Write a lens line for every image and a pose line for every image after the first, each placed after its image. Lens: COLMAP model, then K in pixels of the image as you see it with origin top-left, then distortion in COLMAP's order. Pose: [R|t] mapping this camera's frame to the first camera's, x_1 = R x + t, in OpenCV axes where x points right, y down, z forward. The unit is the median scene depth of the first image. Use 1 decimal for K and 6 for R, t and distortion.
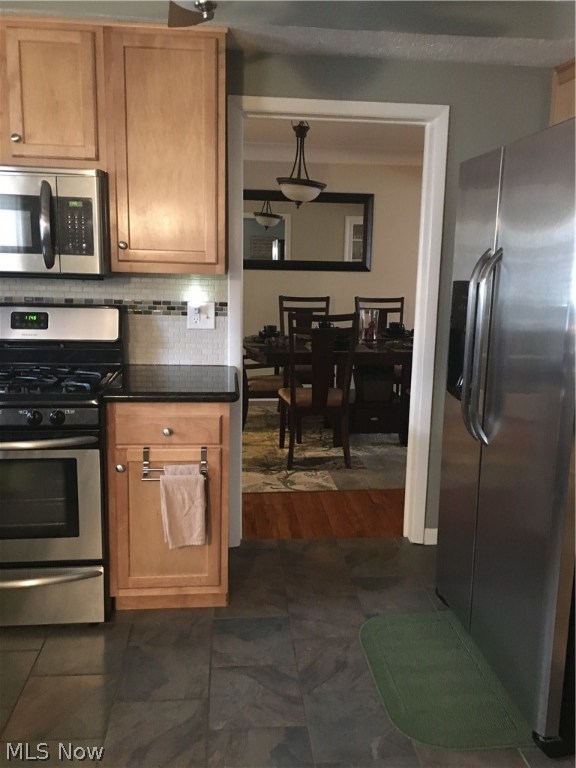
lens RADIAL K [[654.0, 0, 288.0], [0, 654.0, 384.0], [0, 0, 1]] dist [0.096737, -0.119653]
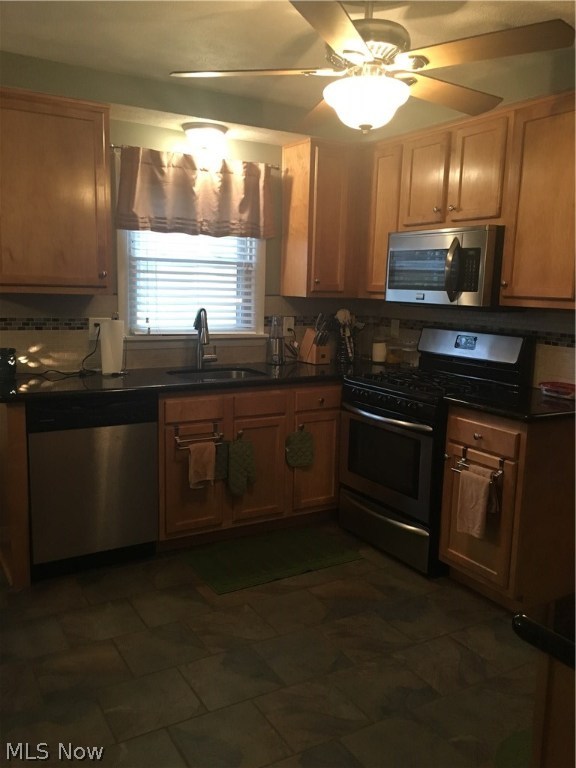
lens RADIAL K [[654.0, 0, 288.0], [0, 654.0, 384.0], [0, 0, 1]] dist [0.096737, -0.119653]
pose [[0.423654, 0.134343, -0.895806, 0.723725], [-0.190095, 0.980105, 0.057084, -0.024933], [0.885653, 0.146104, 0.440763, 0.146112]]
